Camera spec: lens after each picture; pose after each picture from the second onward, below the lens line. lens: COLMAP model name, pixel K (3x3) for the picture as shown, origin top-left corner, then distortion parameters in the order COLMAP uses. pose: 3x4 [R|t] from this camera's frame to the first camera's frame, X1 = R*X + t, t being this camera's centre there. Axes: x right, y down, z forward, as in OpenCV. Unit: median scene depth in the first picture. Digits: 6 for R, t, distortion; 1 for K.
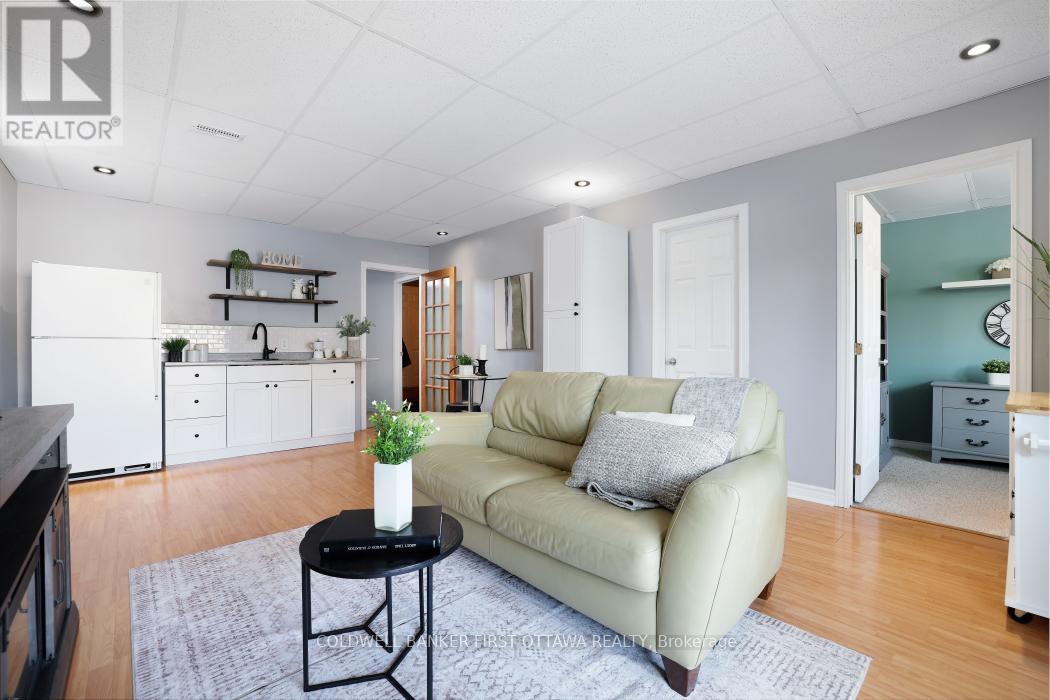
lens RADIAL K [[456.9, 0, 523.1], [0, 456.9, 351.6], [0, 0, 1]] dist [-0.037741, 0.012683]
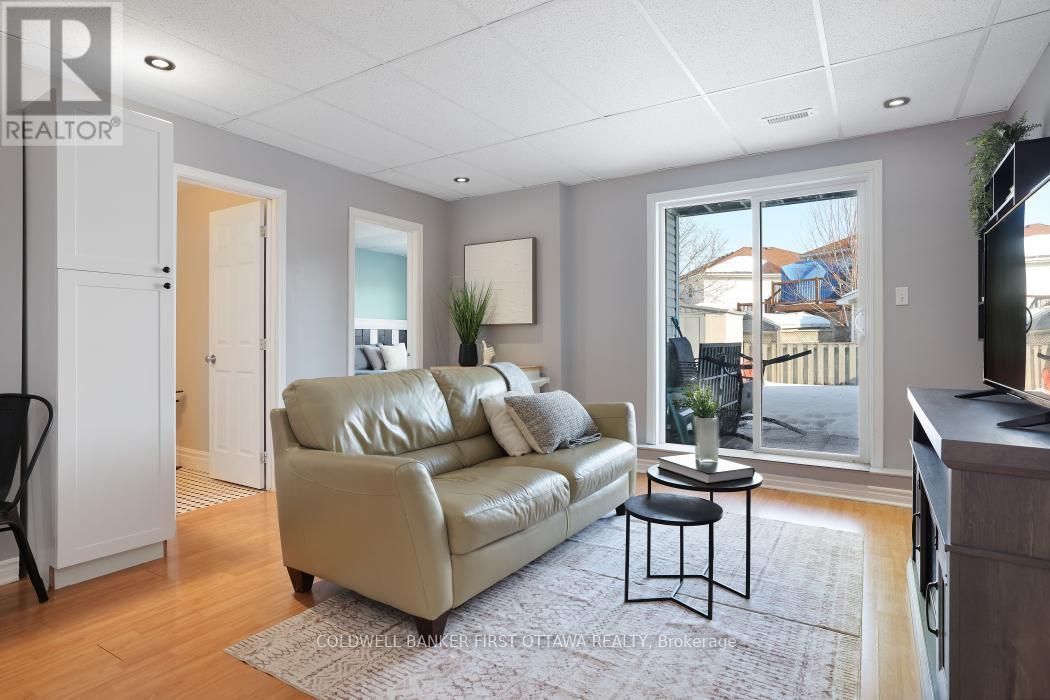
lens RADIAL K [[560.3, 0, 513.6], [0, 560.3, 344.5], [0, 0, 1]] dist [-0.013919, 0.001484]
pose [[-0.262375, -0.003052, 0.964961, -0.666293], [0.013039, 0.999892, 0.006708, -0.006564], [-0.964878, 0.014342, -0.262307, 0.734772]]
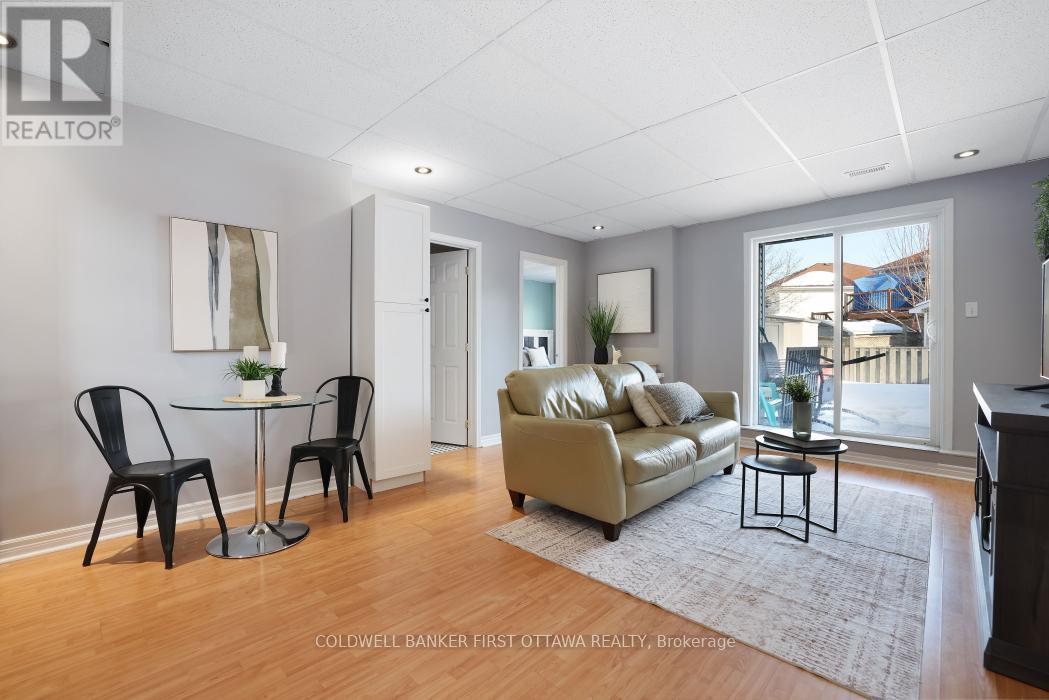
lens RADIAL K [[445.9, 0, 517.3], [0, 445.9, 350.2], [0, 0, 1]] dist [-0.030473, 0.007877]
pose [[-0.060394, -0.009387, 0.998130, -0.771612], [0.011137, 0.999887, 0.010078, -0.009129], [-0.998112, 0.011725, -0.060283, 0.844244]]
